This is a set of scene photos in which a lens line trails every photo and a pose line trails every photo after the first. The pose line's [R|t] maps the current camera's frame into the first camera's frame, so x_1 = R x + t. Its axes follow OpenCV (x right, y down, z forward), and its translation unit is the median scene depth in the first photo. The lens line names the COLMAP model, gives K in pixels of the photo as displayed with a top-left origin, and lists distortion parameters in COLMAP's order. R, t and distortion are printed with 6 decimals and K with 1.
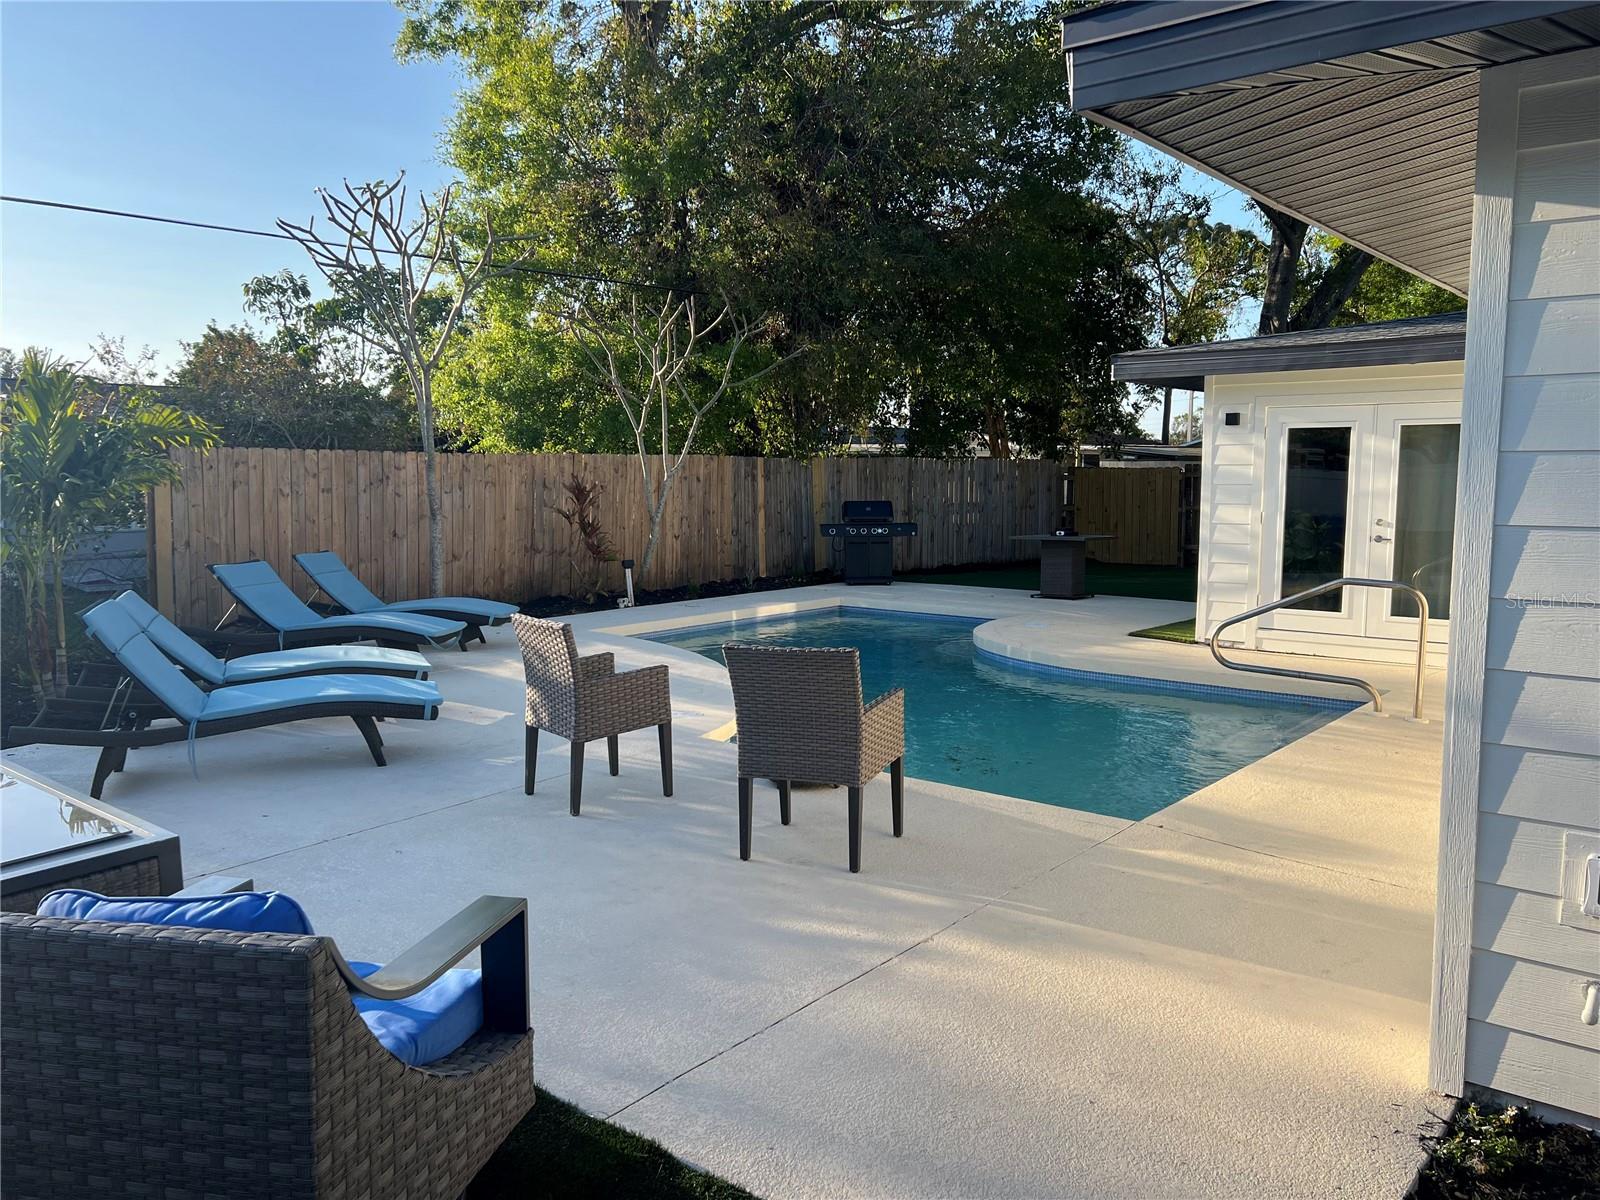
lens RADIAL K [[1205.2, 0, 807.5], [0, 1205.2, 597.5], [0, 0, 1]] dist [0.034686, -0.023277]
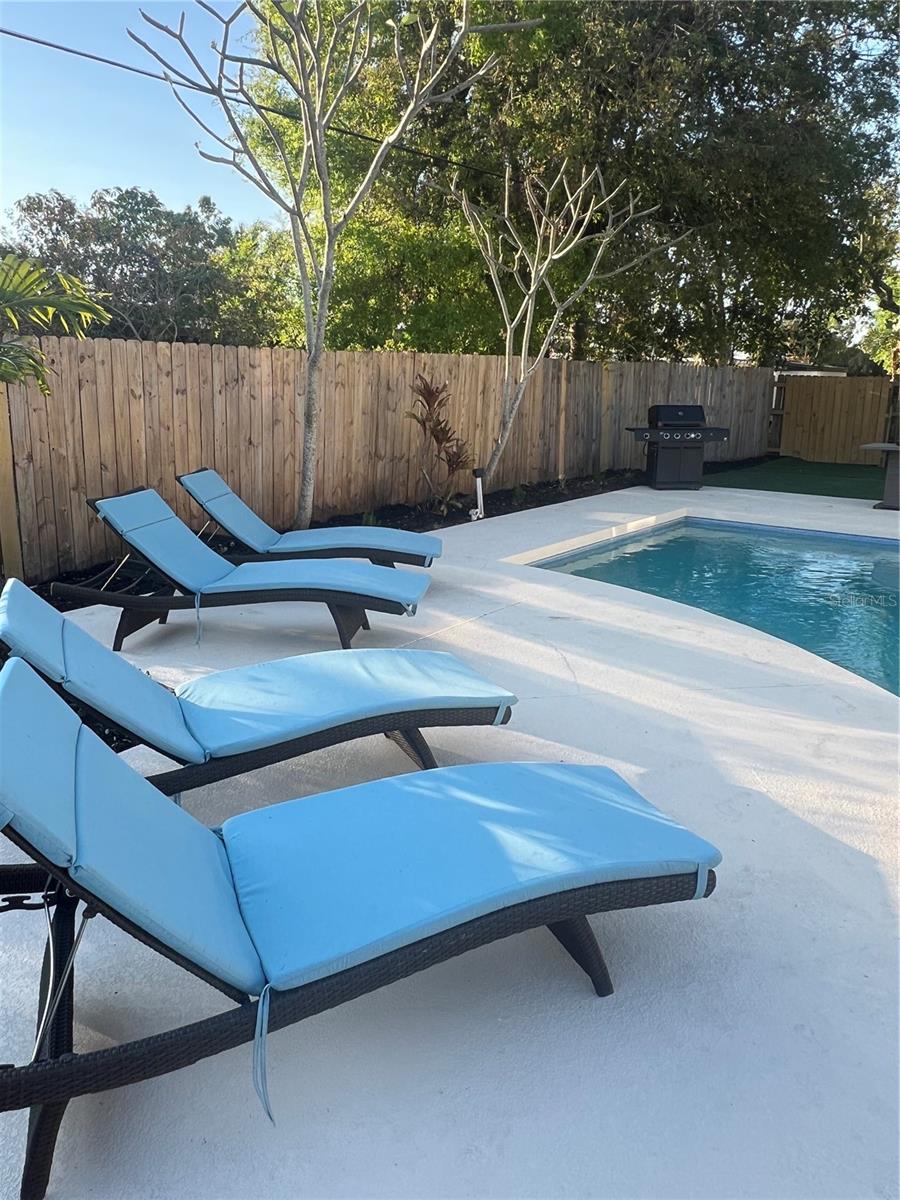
lens RADIAL K [[867.6, 0, 445.1], [0, 867.6, 603.7], [0, 0, 1]] dist [-0.018493, 0.001674]
pose [[0.999663, 0.003315, 0.025757, -0.195075], [-0.007179, 0.988448, 0.151388, -0.029361], [-0.024958, -0.151522, 0.988139, 0.318502]]
